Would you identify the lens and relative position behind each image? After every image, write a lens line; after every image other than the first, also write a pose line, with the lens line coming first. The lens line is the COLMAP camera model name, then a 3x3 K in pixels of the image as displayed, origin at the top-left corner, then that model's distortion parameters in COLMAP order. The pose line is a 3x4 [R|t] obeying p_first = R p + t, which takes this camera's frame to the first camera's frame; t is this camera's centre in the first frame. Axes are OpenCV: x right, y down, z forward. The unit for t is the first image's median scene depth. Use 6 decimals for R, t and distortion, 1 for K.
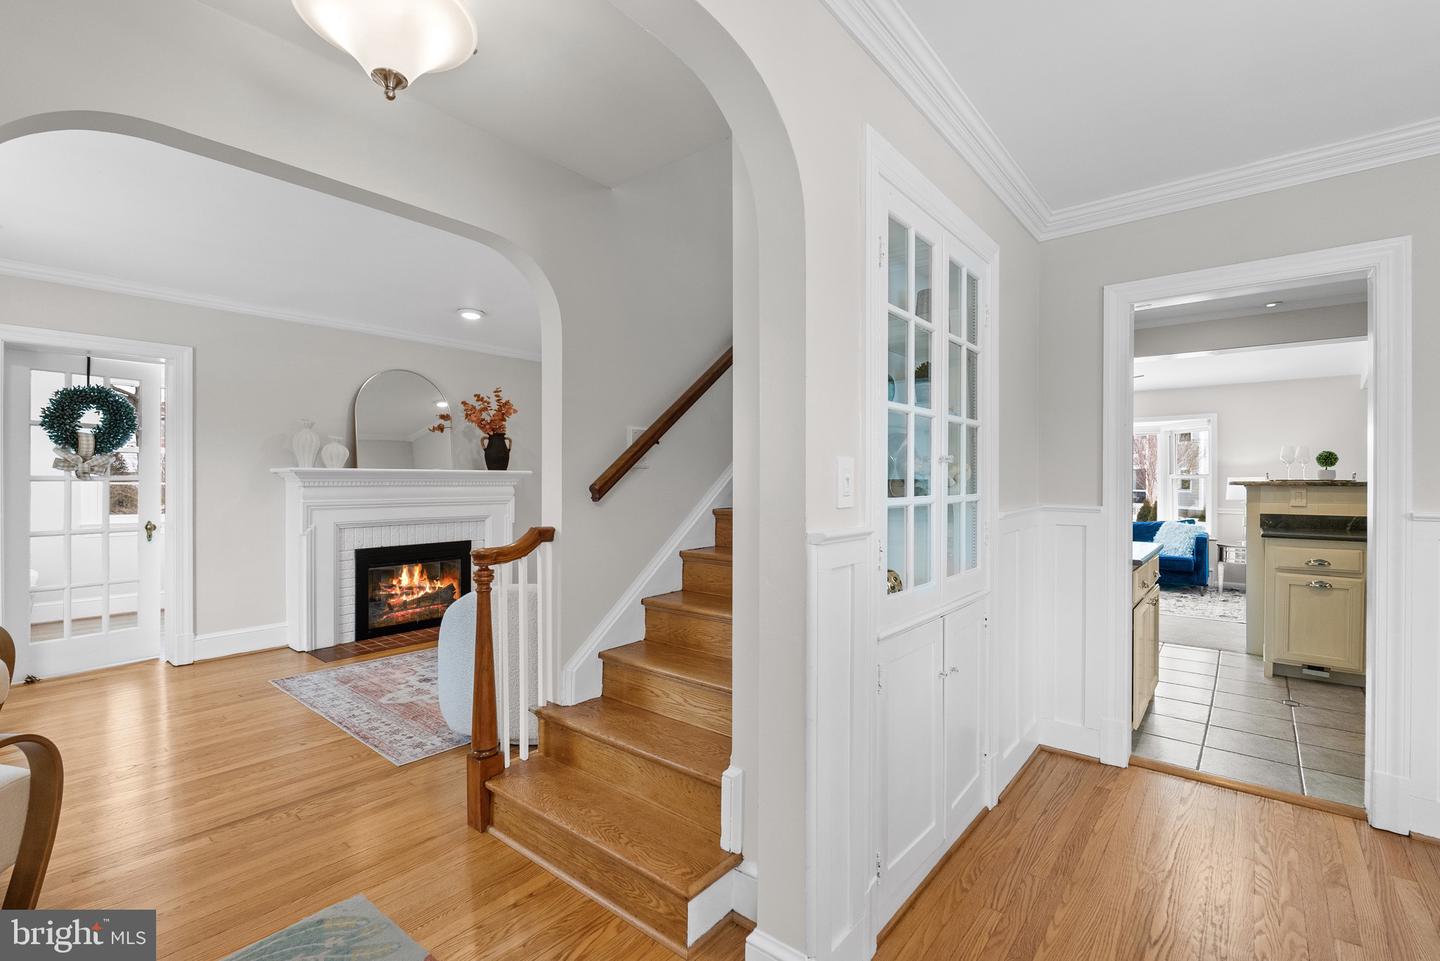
lens RADIAL K [[647.4, 0, 720.0], [0, 647.4, 480.5], [0, 0, 1]] dist [-0.004606, -0.000487]
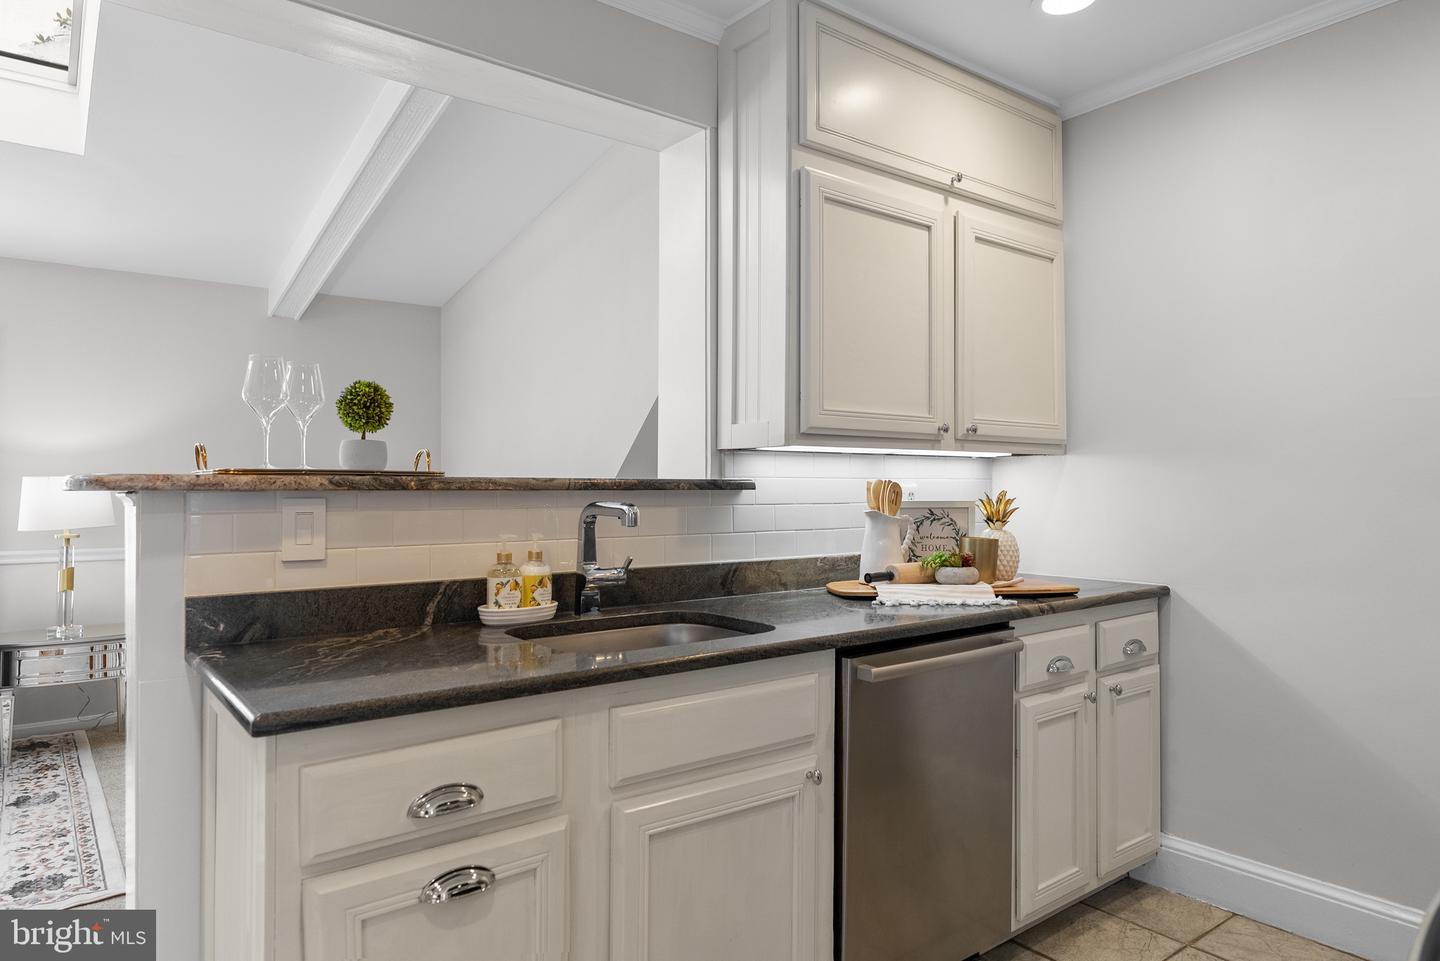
lens RADIAL K [[894.1, 0, 720.0], [0, 894.1, 480.5], [0, 0, 1]] dist [-0.001540, -0.001219]
pose [[0.222200, 0.007915, 0.974969, 0.533720], [0.004712, 0.999947, -0.009192, 0.008408], [-0.974990, 0.006637, 0.222151, 0.711405]]
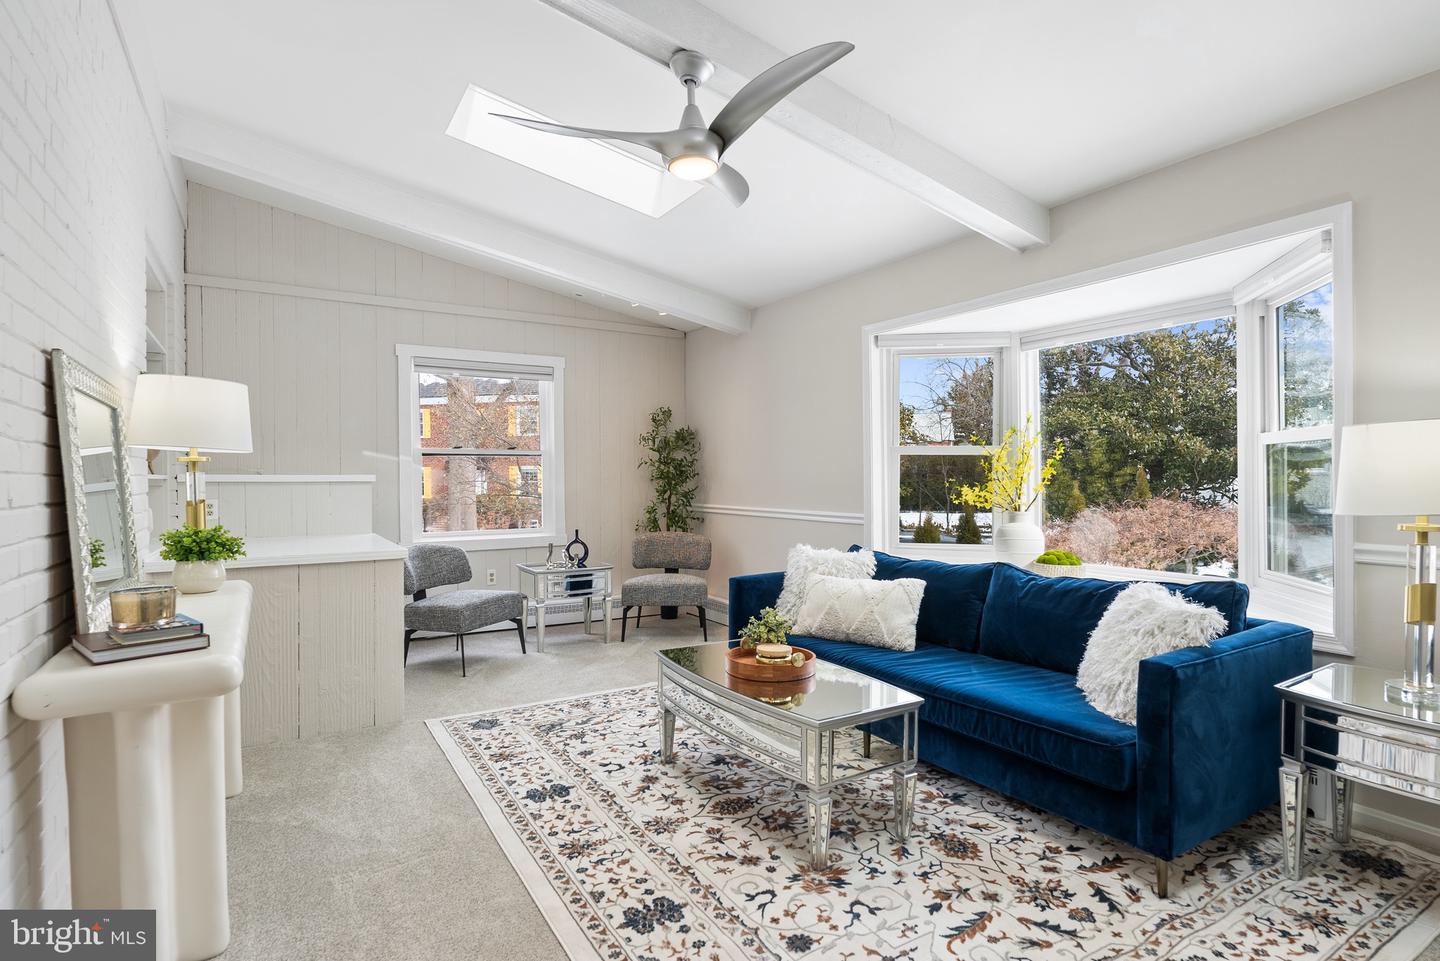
lens RADIAL K [[736.1, 0, 726.5], [0, 736.1, 480.3], [0, 0, 1]] dist [-0.003369, -0.000638]
pose [[0.945069, -0.006414, -0.326807, 1.051715], [0.007848, 0.999964, 0.003069, 0.022229], [0.326776, -0.005465, 0.945086, 1.039590]]
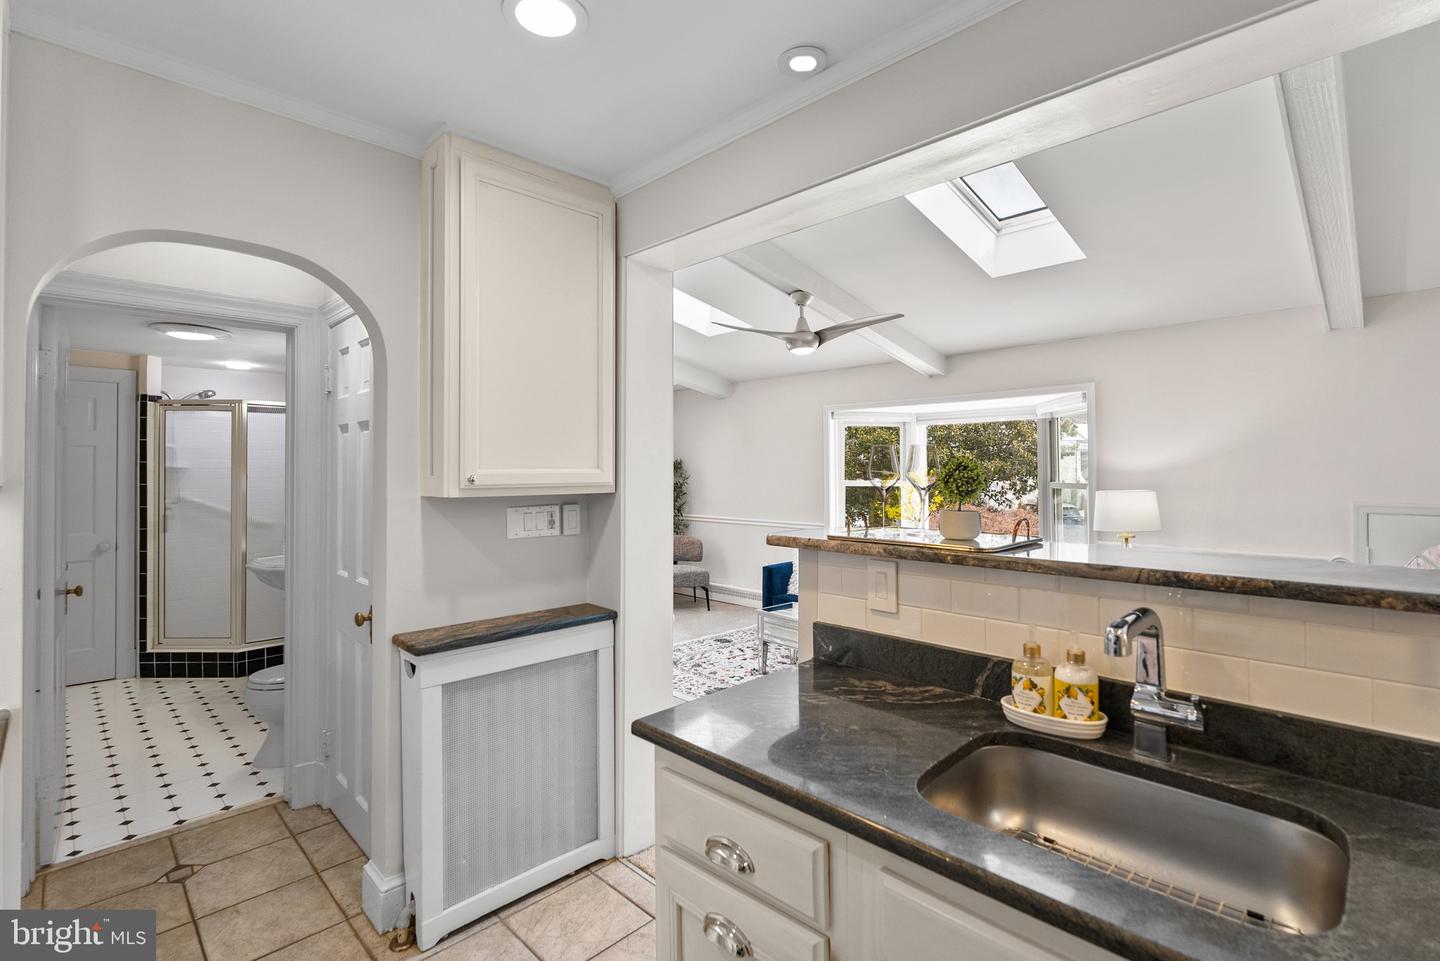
lens RADIAL K [[664.2, 0, 726.6], [0, 664.2, 464.0], [0, 0, 1]] dist [-0.005626, 0.000428]
pose [[0.995775, -0.005461, -0.091666, 0.826890], [0.004235, 0.999899, -0.013567, -0.036668], [0.091731, 0.013122, 0.995697, 0.607772]]
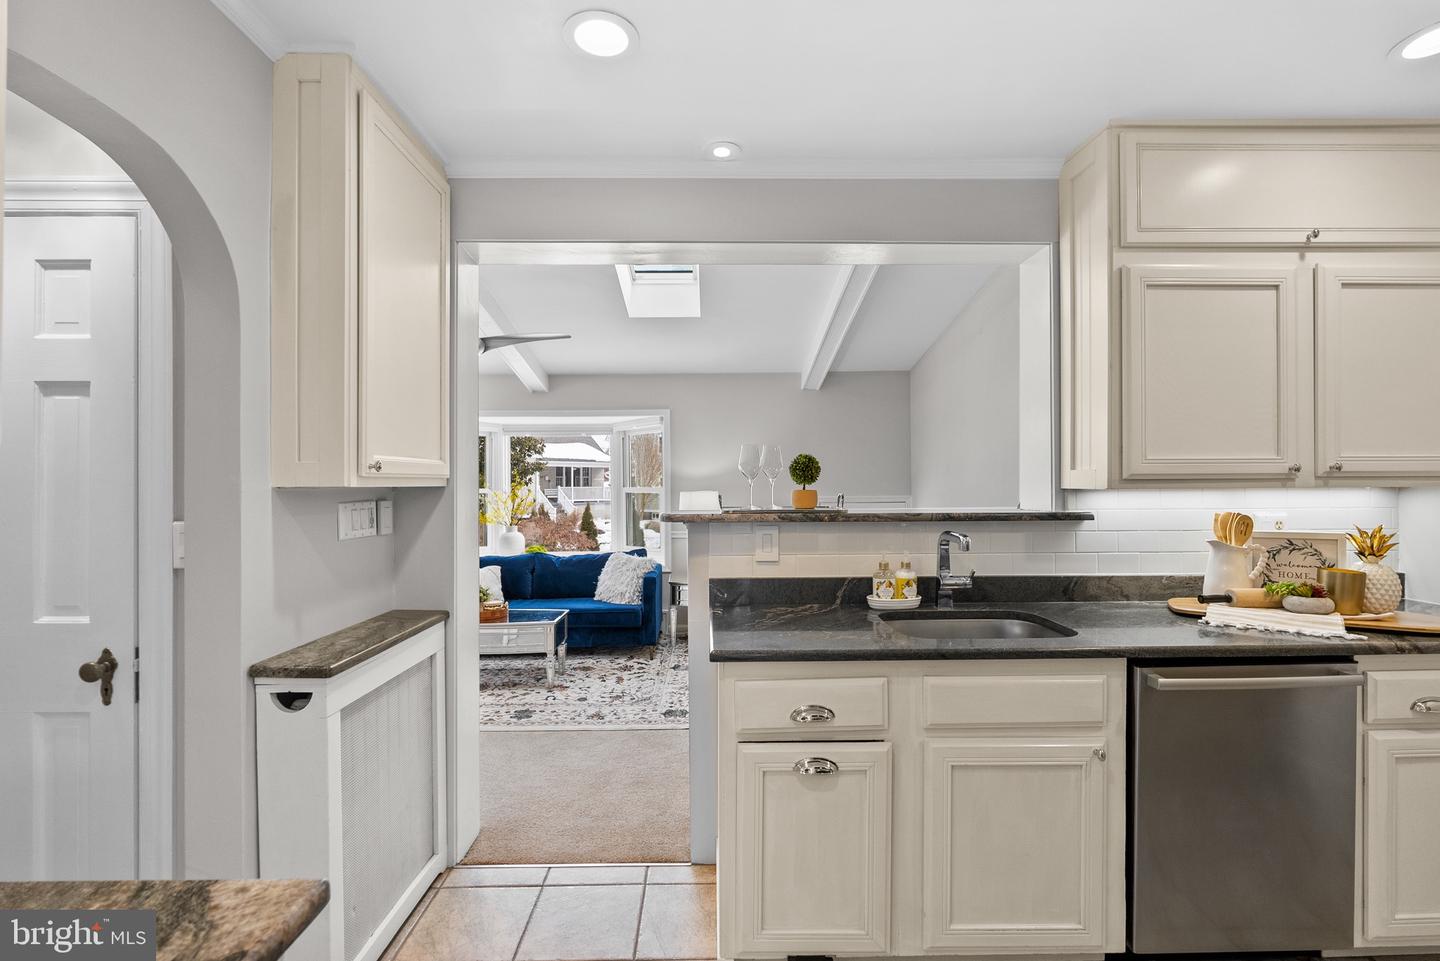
lens RADIAL K [[650.3, 0, 720.1], [0, 650.3, 484.9], [0, 0, 1]] dist [-0.001219, 0.000298]
pose [[0.762147, -0.005949, 0.647377, 0.522800], [0.008863, 0.999960, -0.001244, -0.019906], [-0.647343, 0.006686, 0.762169, 0.616042]]
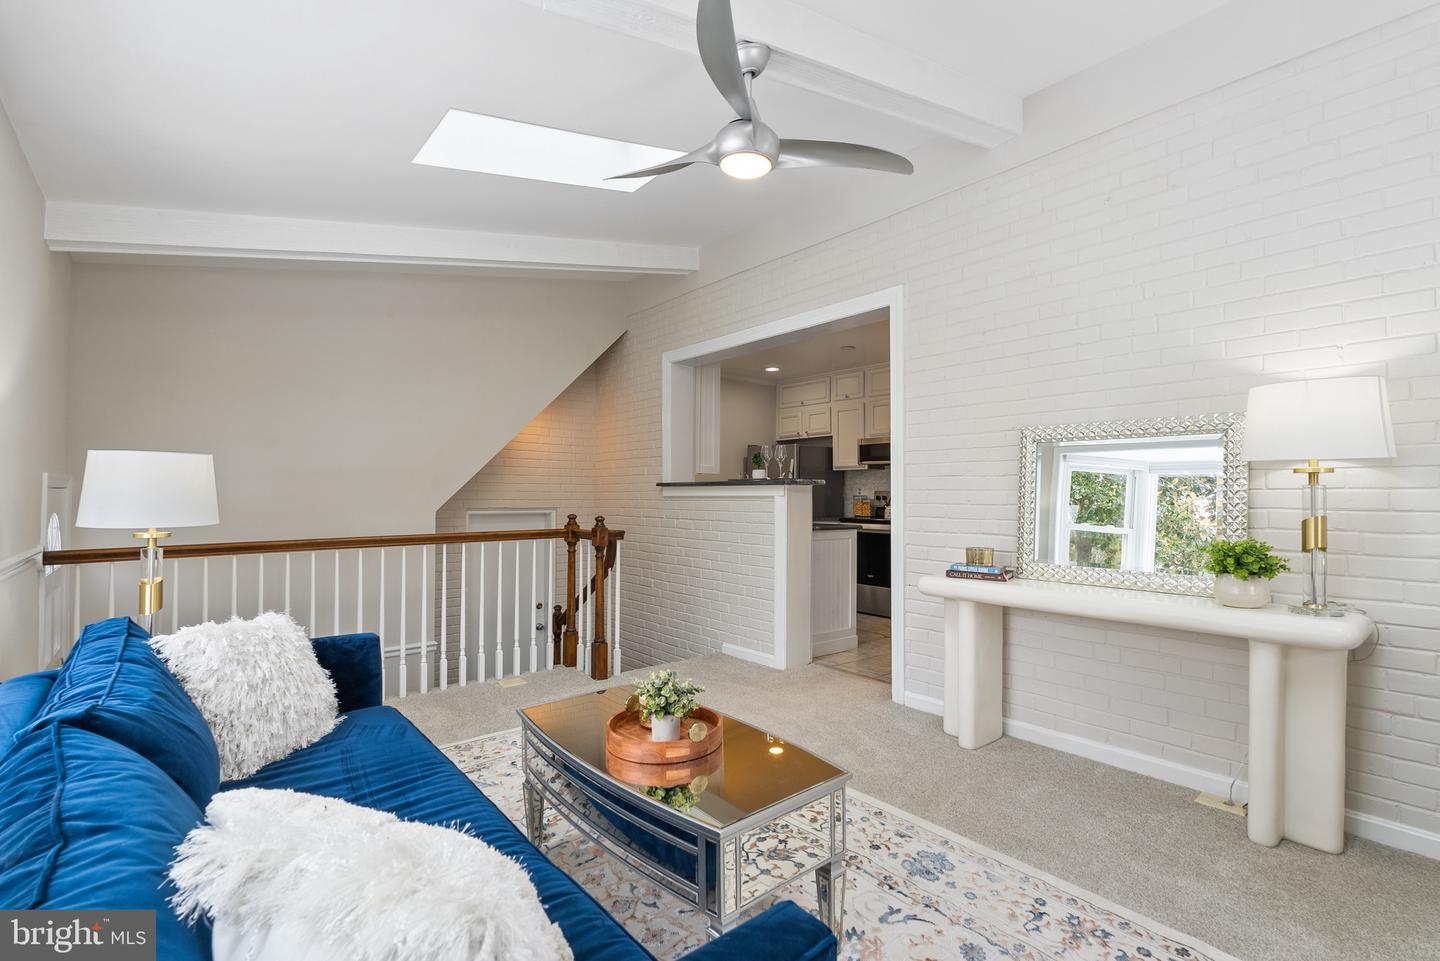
lens RADIAL K [[659.4, 0, 722.2], [0, 659.4, 489.2], [0, 0, 1]] dist [-0.002916, -0.000103]
pose [[-0.981361, -0.000266, 0.192171, 0.774741], [-0.001057, 0.999991, -0.004014, 0.020667], [-0.192168, -0.004143, -0.981353, 2.010671]]
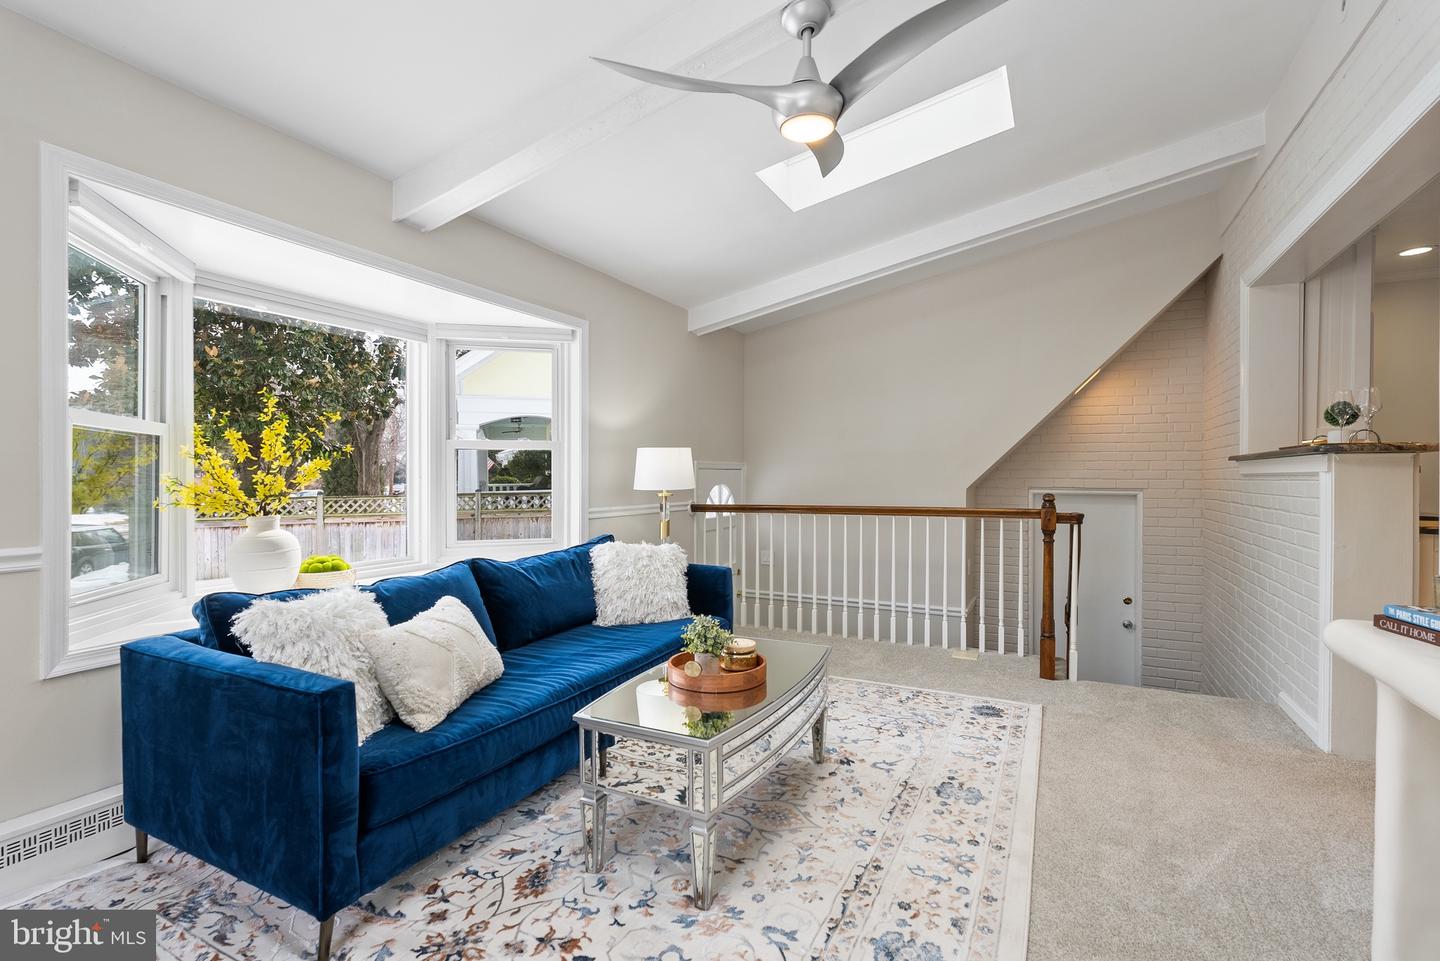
lens RADIAL K [[650.3, 0, 720.1], [0, 650.3, 484.9], [0, 0, 1]] dist [-0.001219, 0.000298]
pose [[-0.206395, -0.014128, 0.978367, 0.421971], [0.003633, 0.999878, 0.015205, 0.027509], [-0.978462, 0.006692, -0.206318, 1.707287]]
